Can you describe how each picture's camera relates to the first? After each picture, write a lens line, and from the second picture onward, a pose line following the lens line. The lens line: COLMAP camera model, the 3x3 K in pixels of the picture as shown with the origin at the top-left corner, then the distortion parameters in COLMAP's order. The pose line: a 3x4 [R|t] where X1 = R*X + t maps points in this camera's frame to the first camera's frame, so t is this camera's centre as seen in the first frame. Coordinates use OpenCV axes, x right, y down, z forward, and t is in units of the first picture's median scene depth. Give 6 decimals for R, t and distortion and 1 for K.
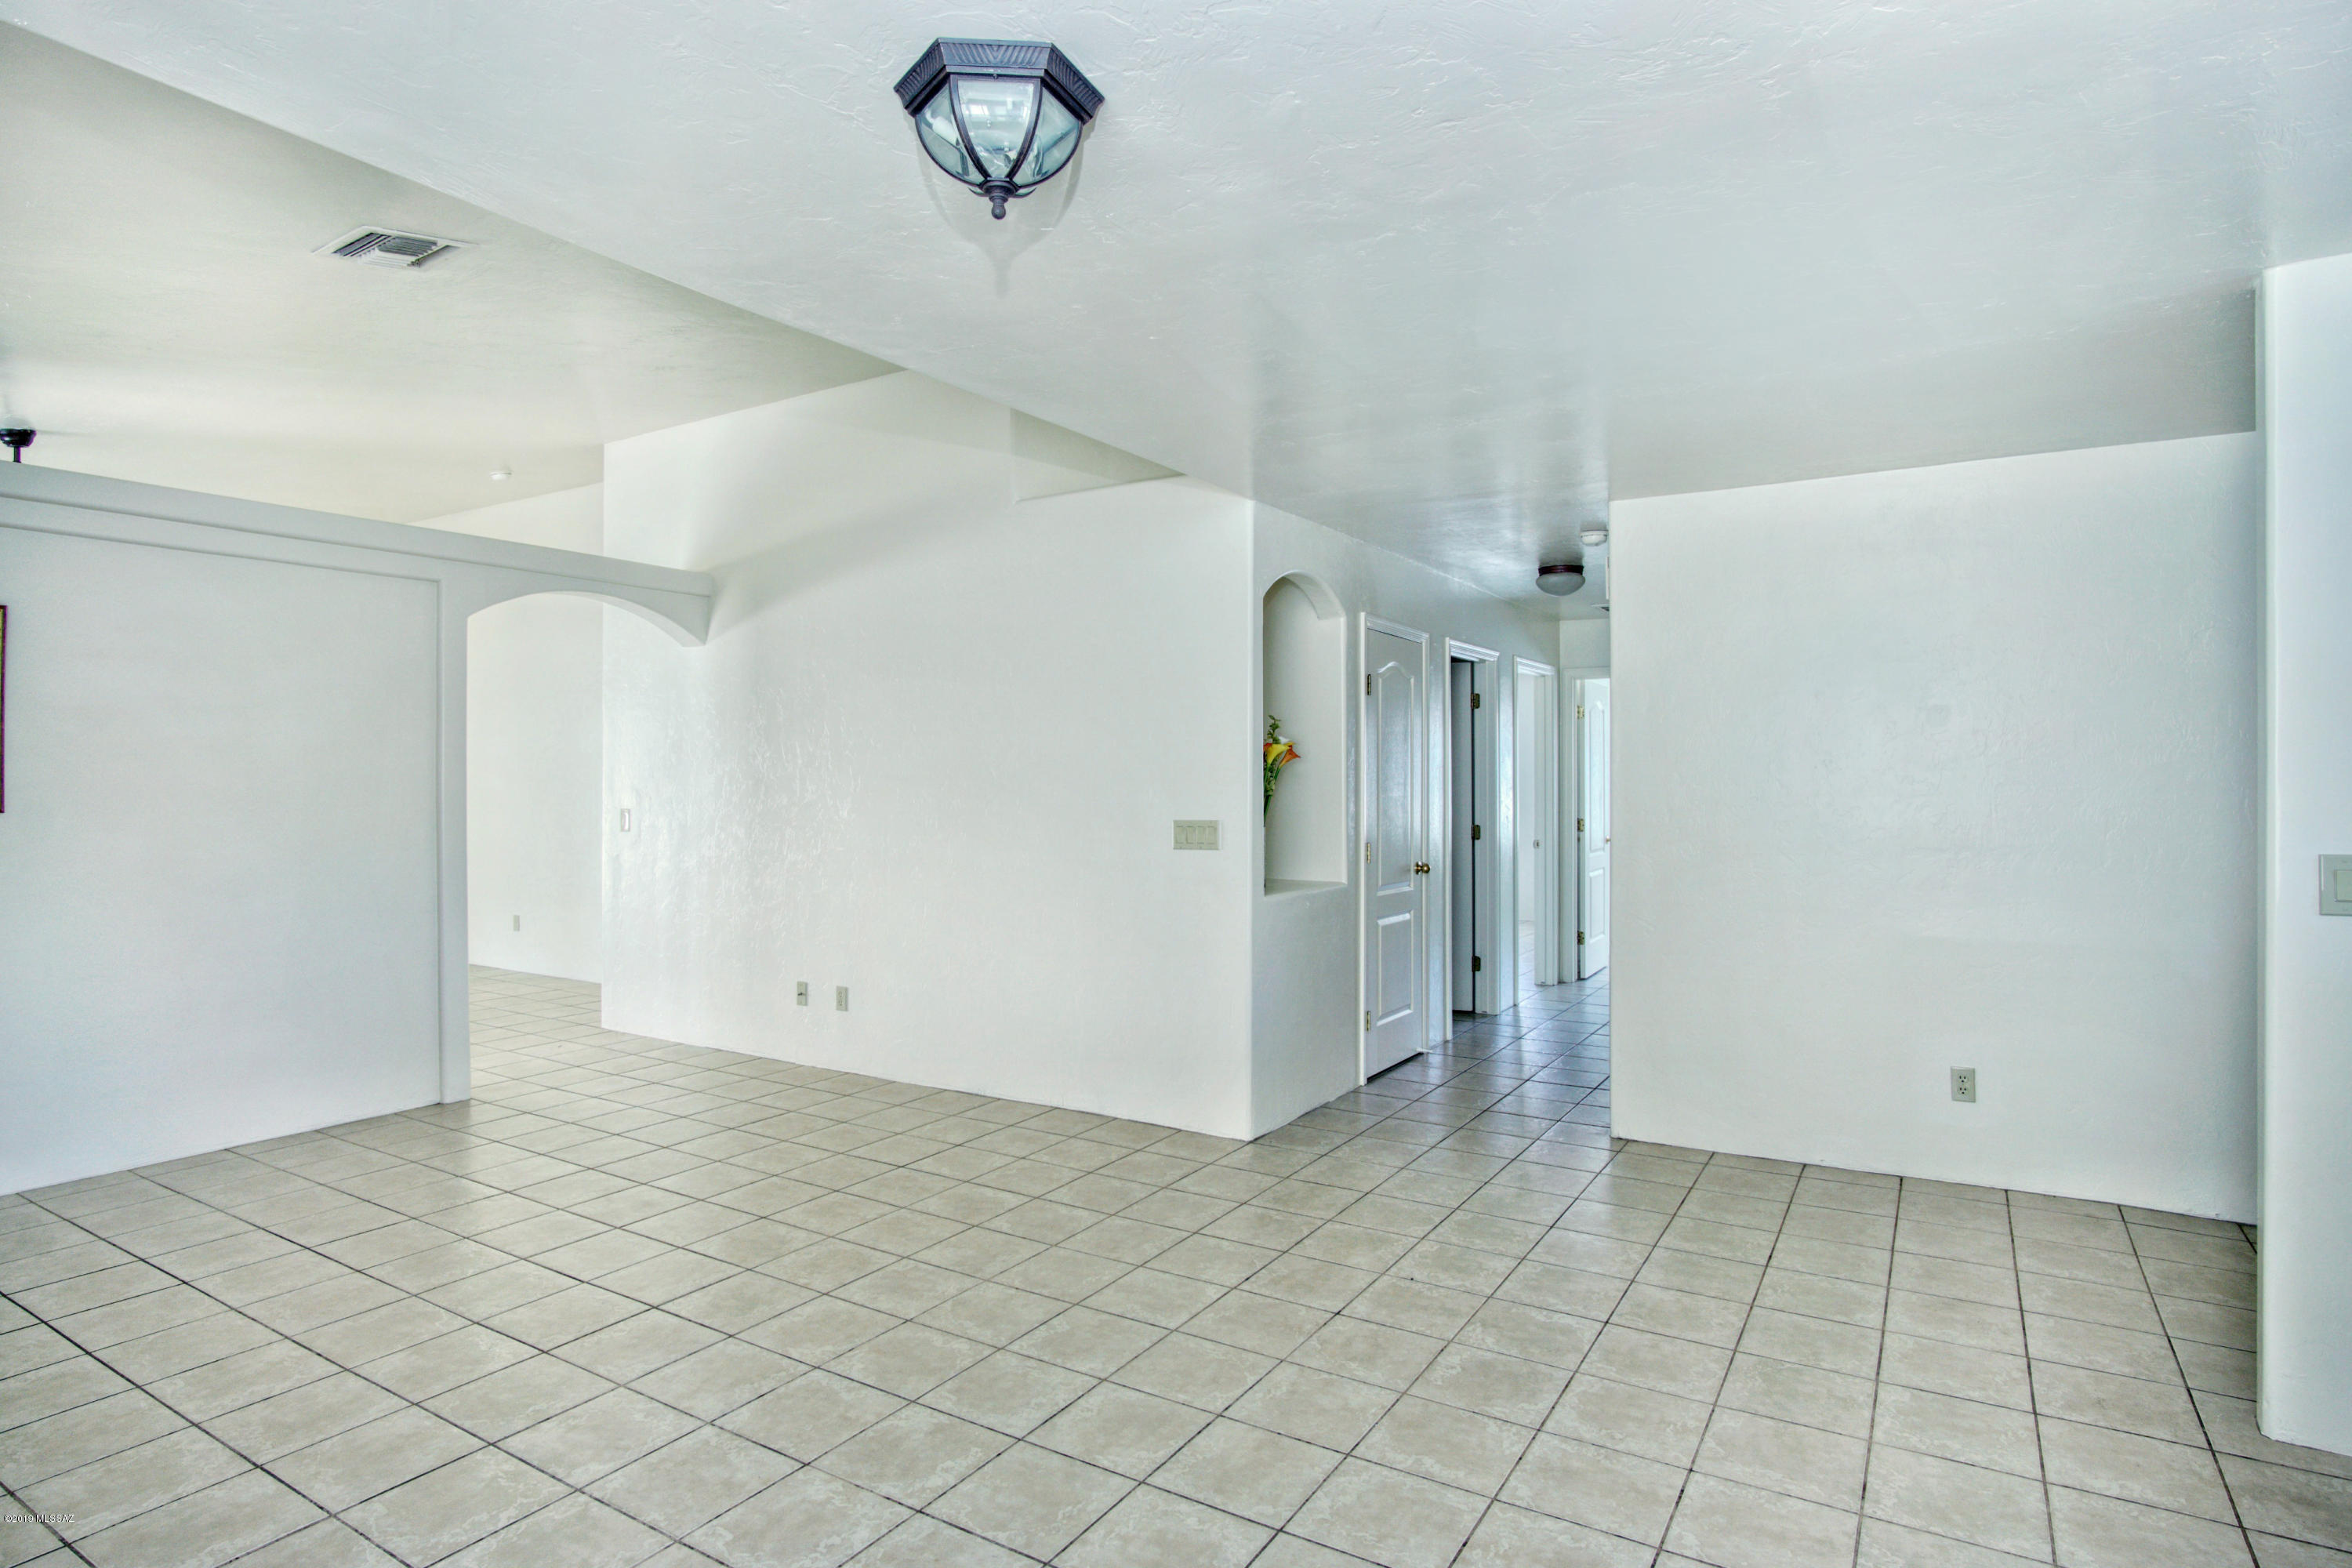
lens RADIAL K [[1255.6, 0, 1170.5], [0, 1255.6, 771.4], [0, 0, 1]] dist [-0.032414, 0.008891]
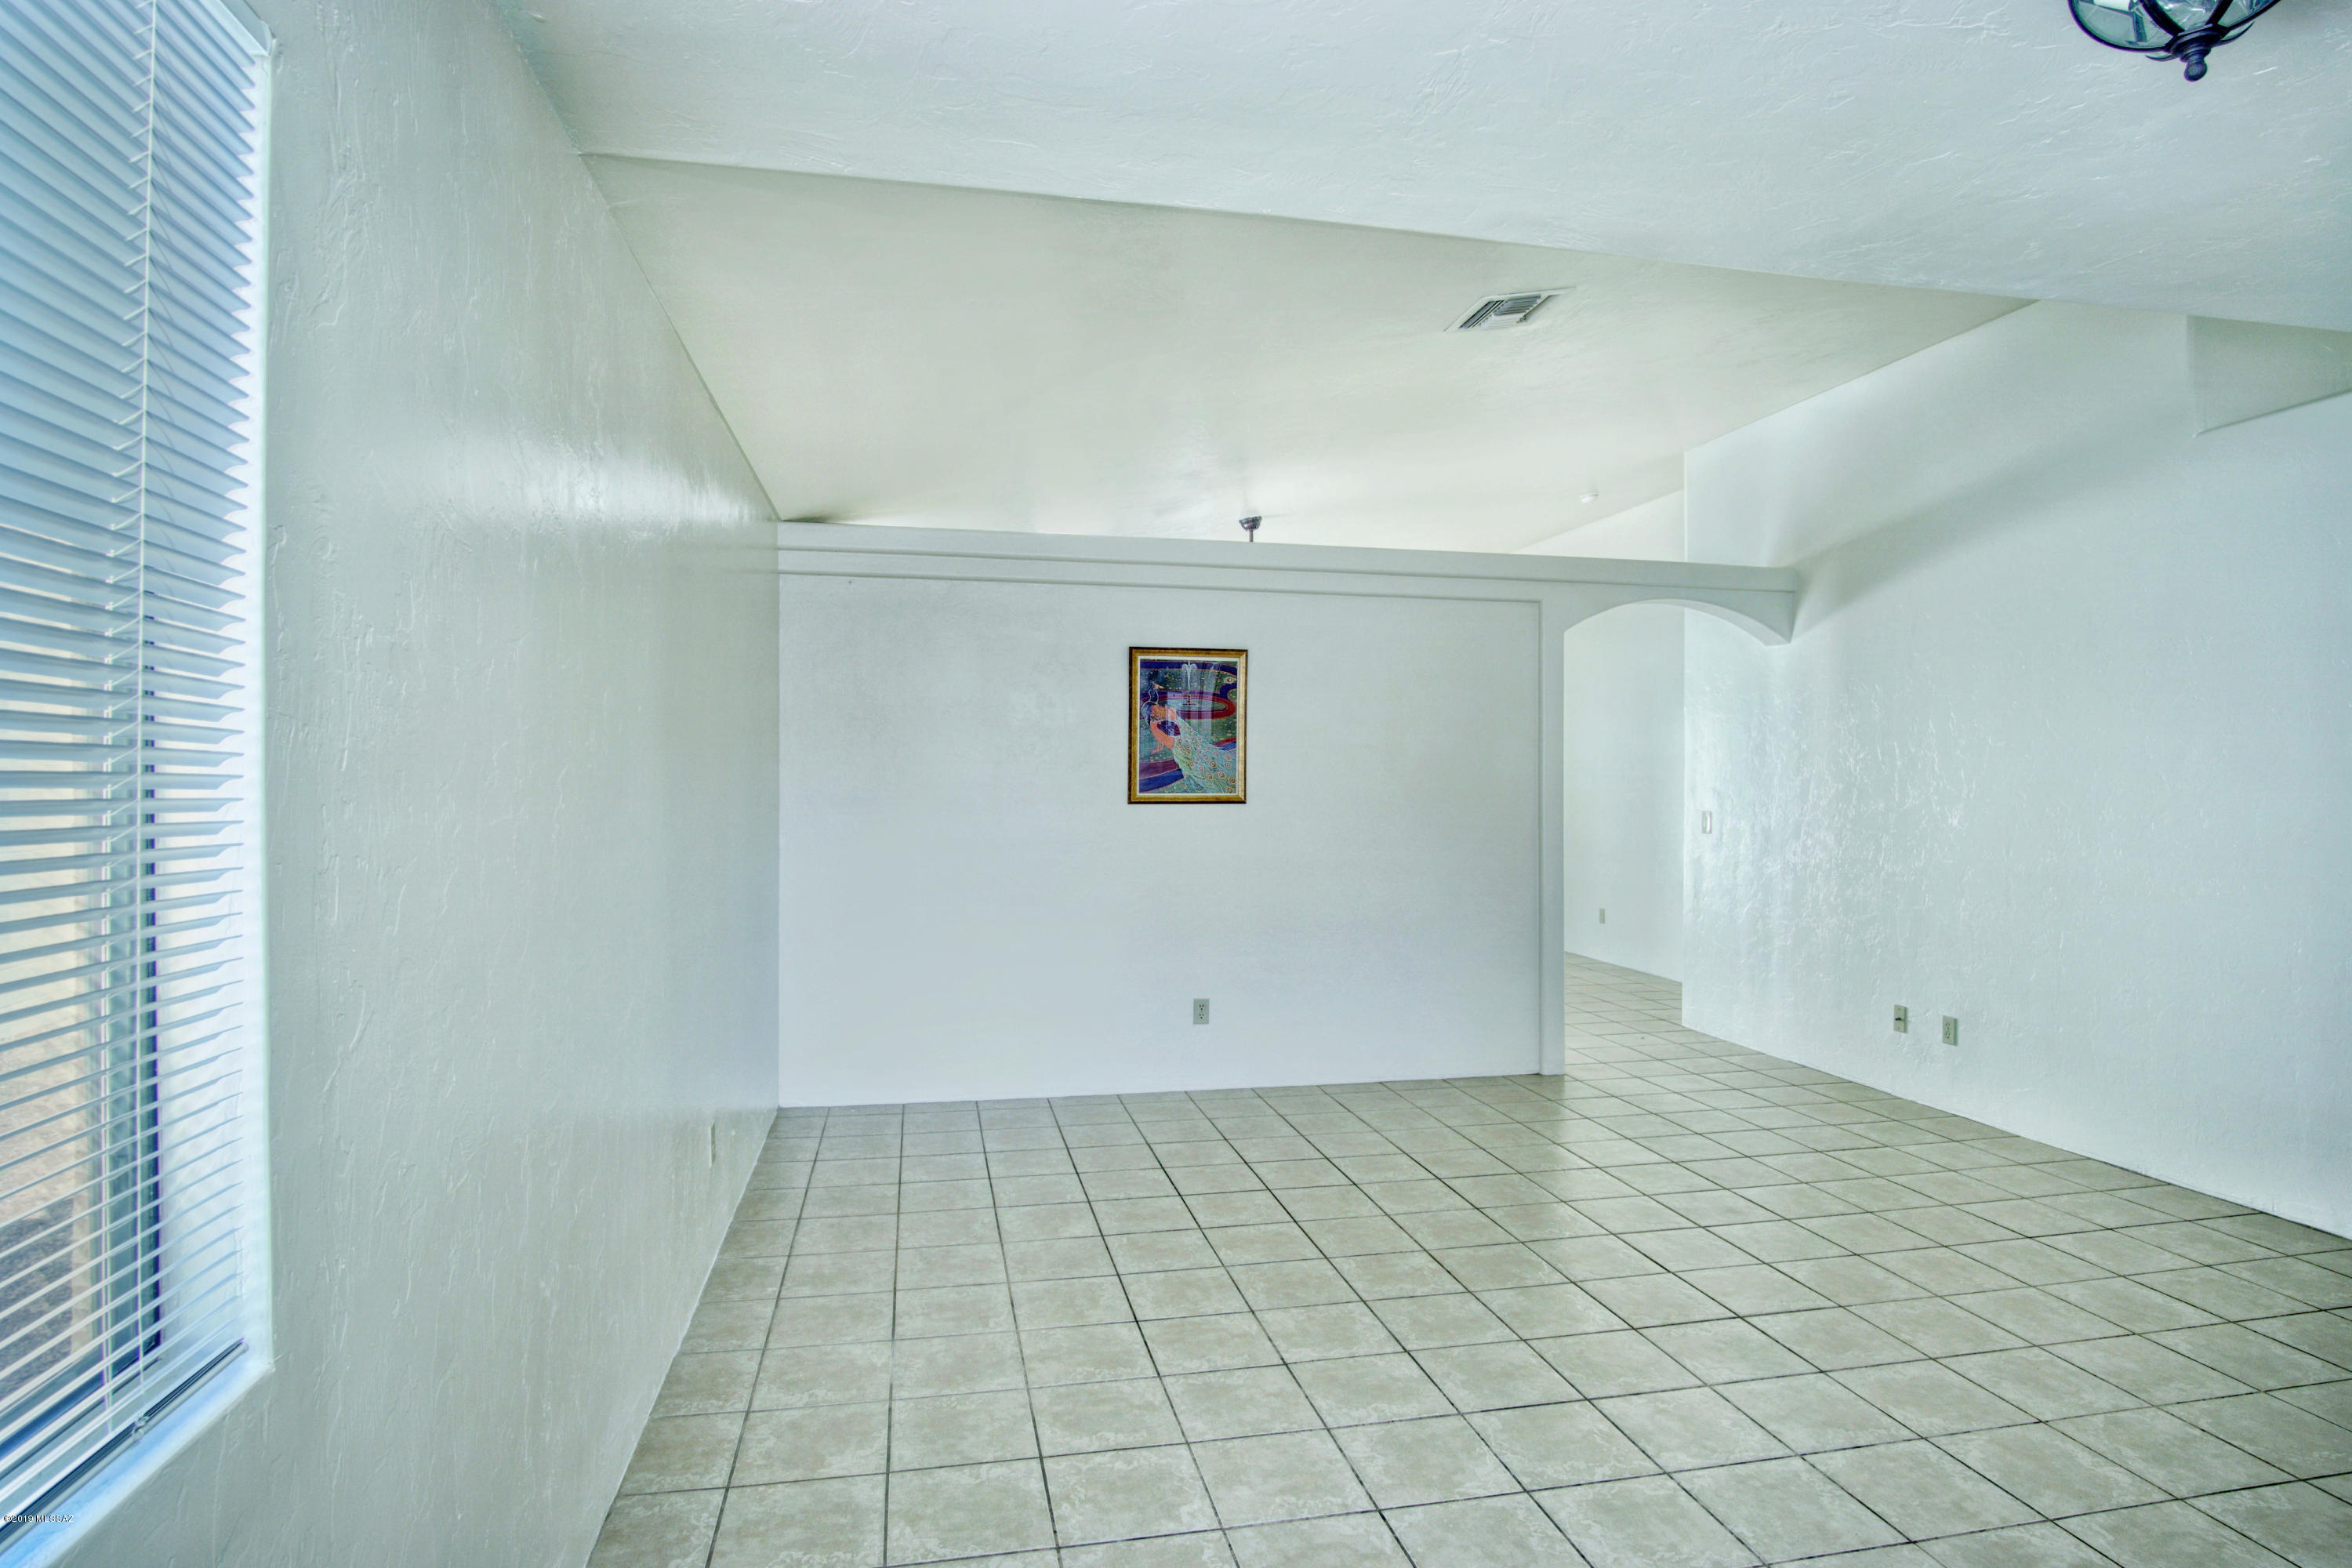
lens RADIAL K [[1255.6, 0, 1177.1], [0, 1255.6, 770.9], [0, 0, 1]] dist [-0.032414, 0.008891]
pose [[0.691569, -0.000305, -0.722311, -0.011997], [-0.001334, 0.999998, -0.001699, -0.000017], [0.722310, 0.002139, 0.691566, -0.004714]]
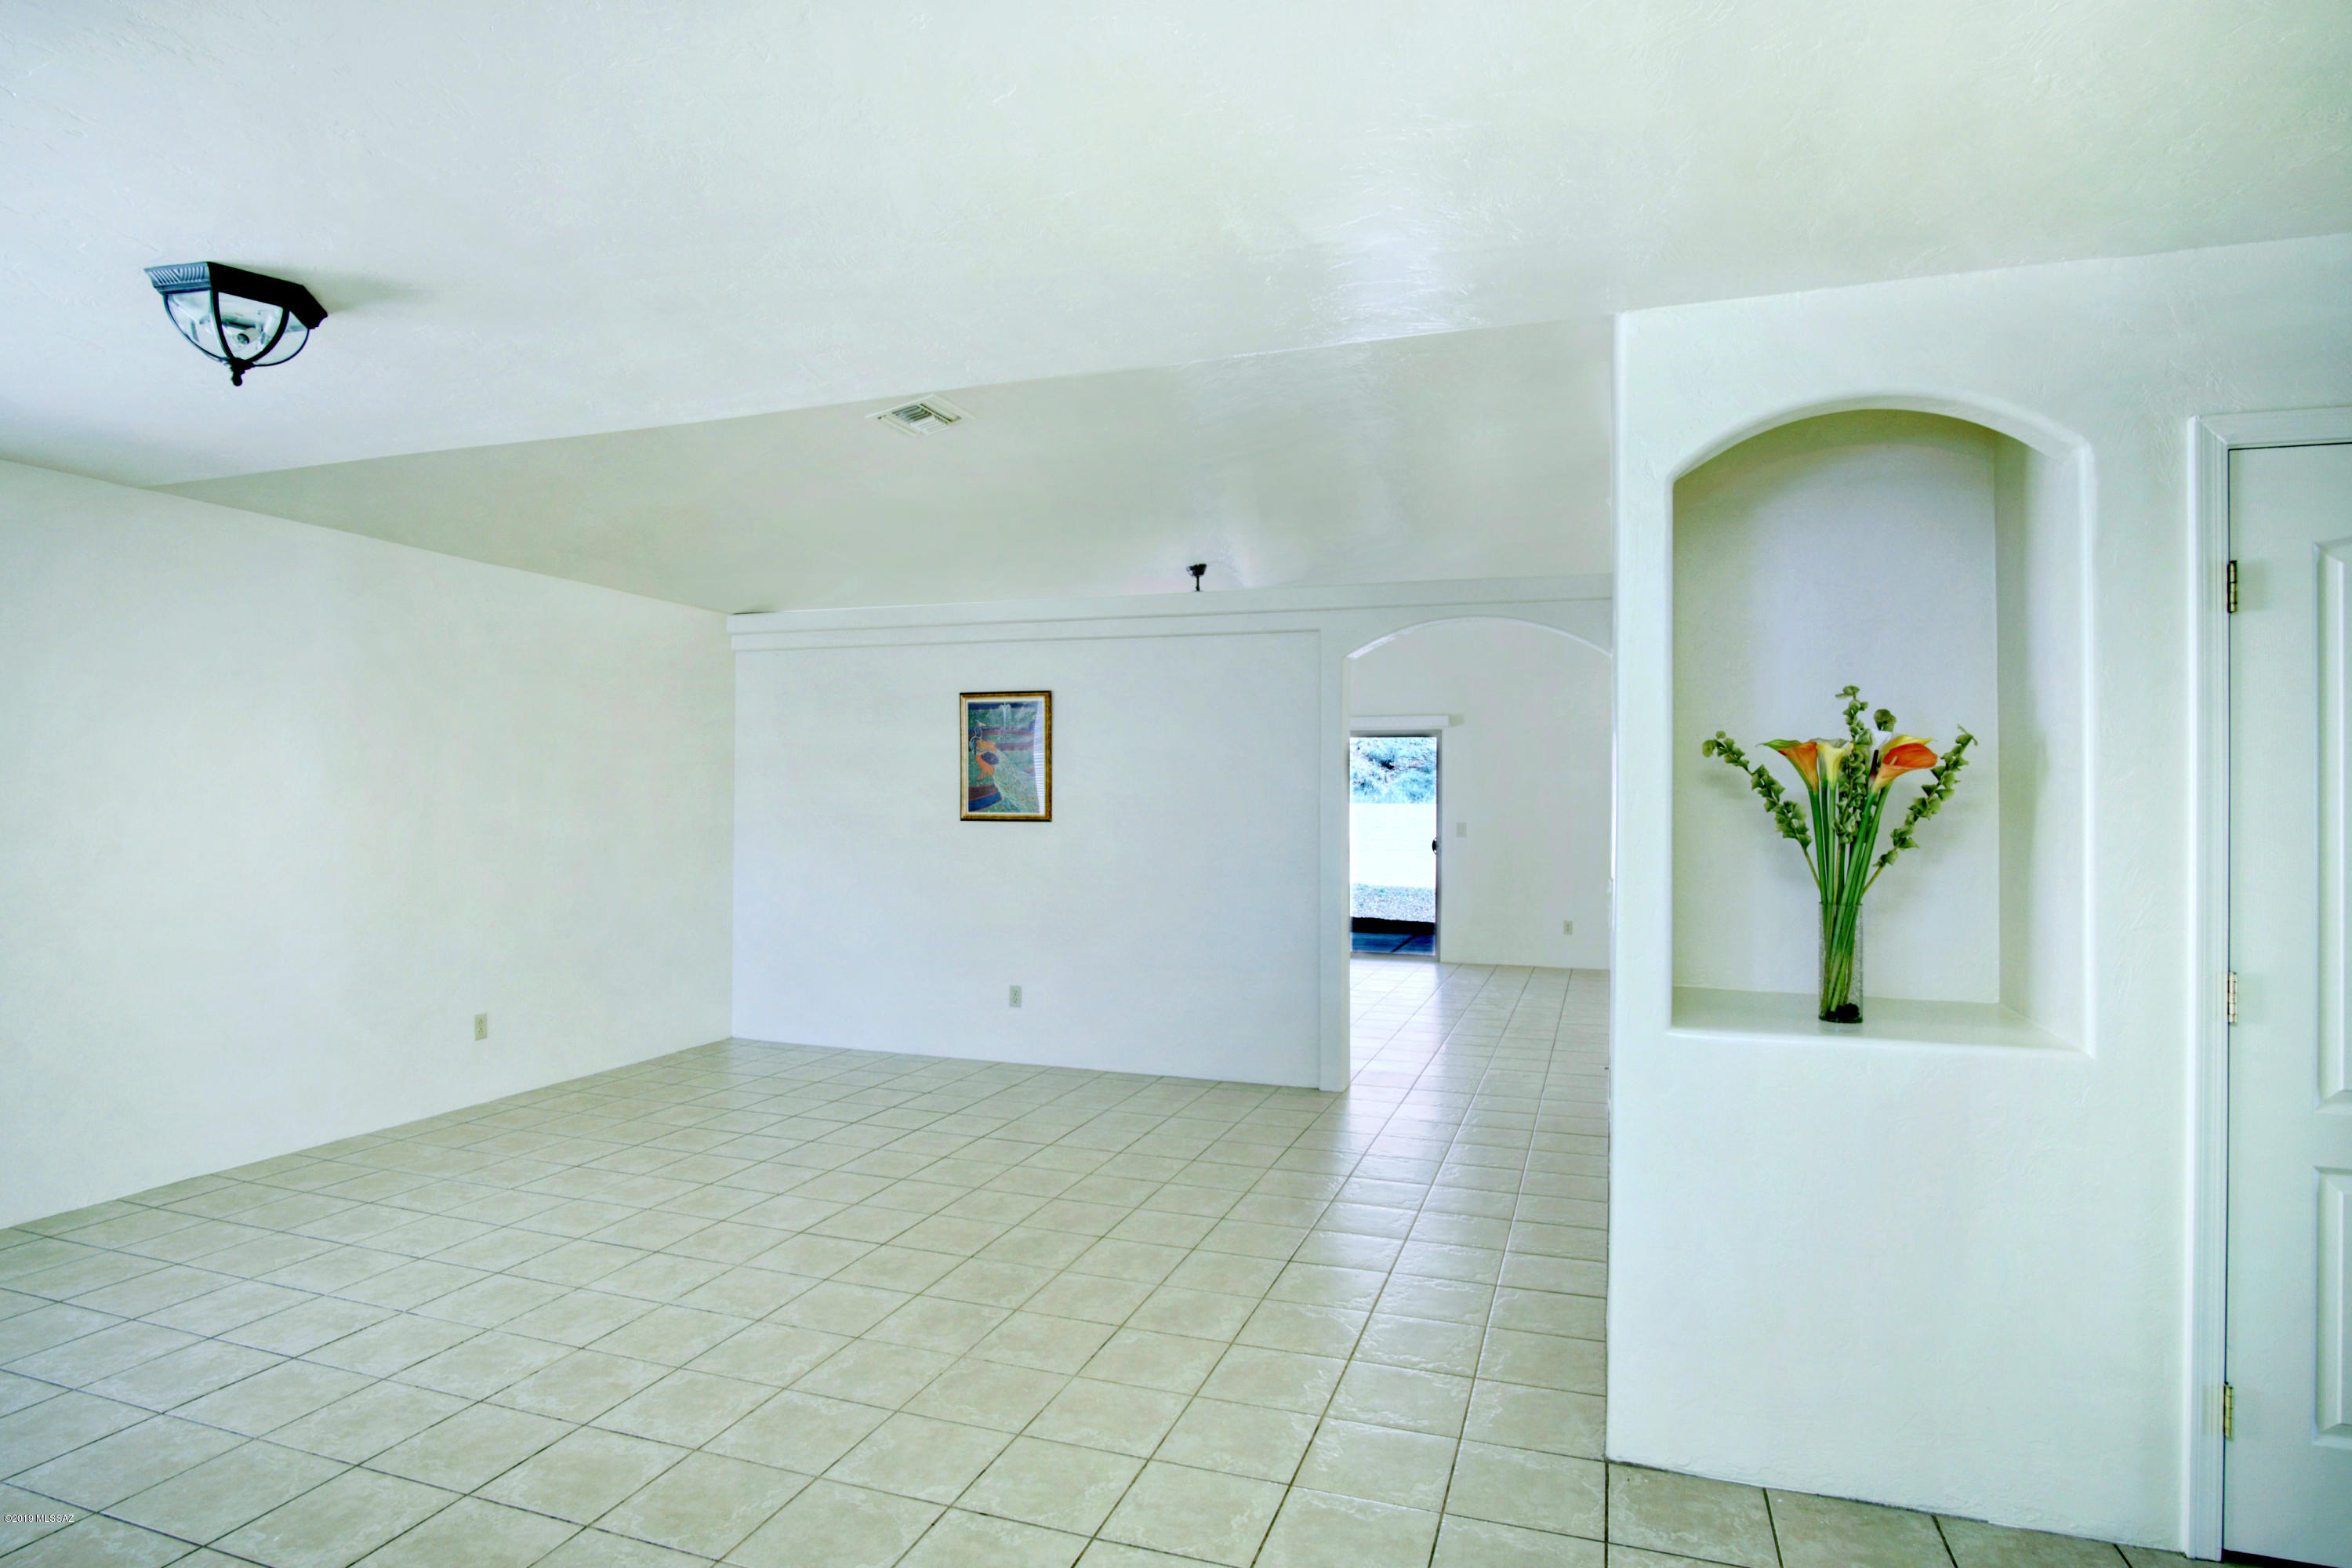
lens RADIAL K [[1255.6, 0, 1172.4], [0, 1255.6, 779.8], [0, 0, 1]] dist [-0.032414, 0.008891]
pose [[0.221668, -0.012688, -0.975040, 0.792037], [-0.002381, 0.999905, -0.013553, 0.001098], [0.975119, 0.005326, 0.221617, 0.968132]]
